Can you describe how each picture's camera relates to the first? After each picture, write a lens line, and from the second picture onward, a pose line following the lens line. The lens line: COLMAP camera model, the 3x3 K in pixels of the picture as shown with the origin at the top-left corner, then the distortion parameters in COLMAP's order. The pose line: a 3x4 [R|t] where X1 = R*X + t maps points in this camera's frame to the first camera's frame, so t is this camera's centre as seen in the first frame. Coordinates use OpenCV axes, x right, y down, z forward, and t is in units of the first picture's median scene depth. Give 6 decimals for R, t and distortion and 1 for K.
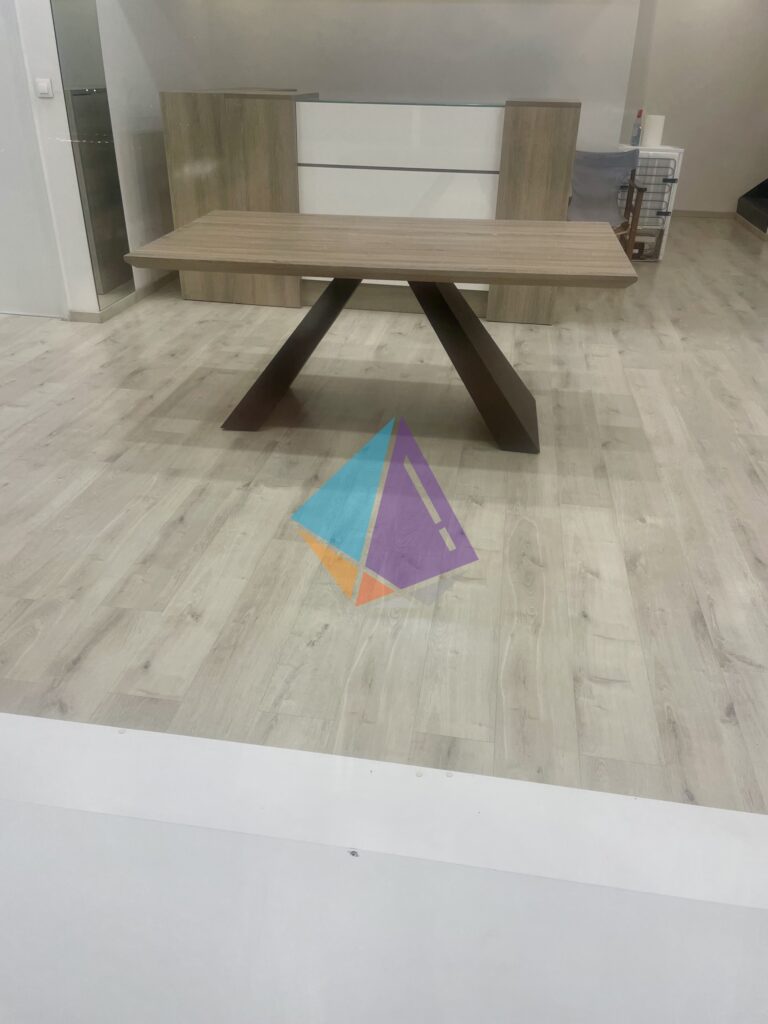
lens RADIAL K [[787.2, 0, 384.0], [0, 787.2, 512.0], [0, 0, 1]] dist [0.098384, -0.125770]
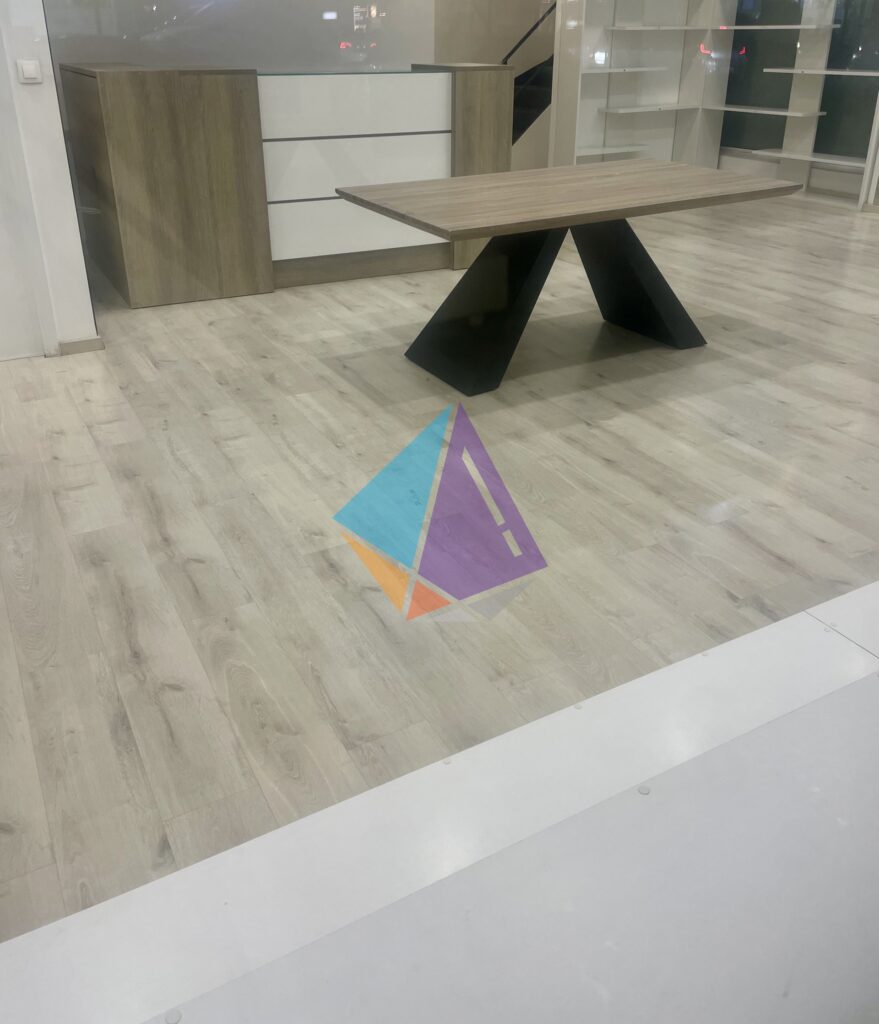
lens RADIAL K [[909.6, 0, 437.9], [0, 909.6, 421.6], [0, 0, 1]] dist [0.045339, -0.000034]
pose [[0.784766, -0.258120, 0.563486, -0.898343], [0.314943, 0.949103, -0.003858, -0.085605], [-0.533810, 0.180494, 0.826117, 0.113931]]
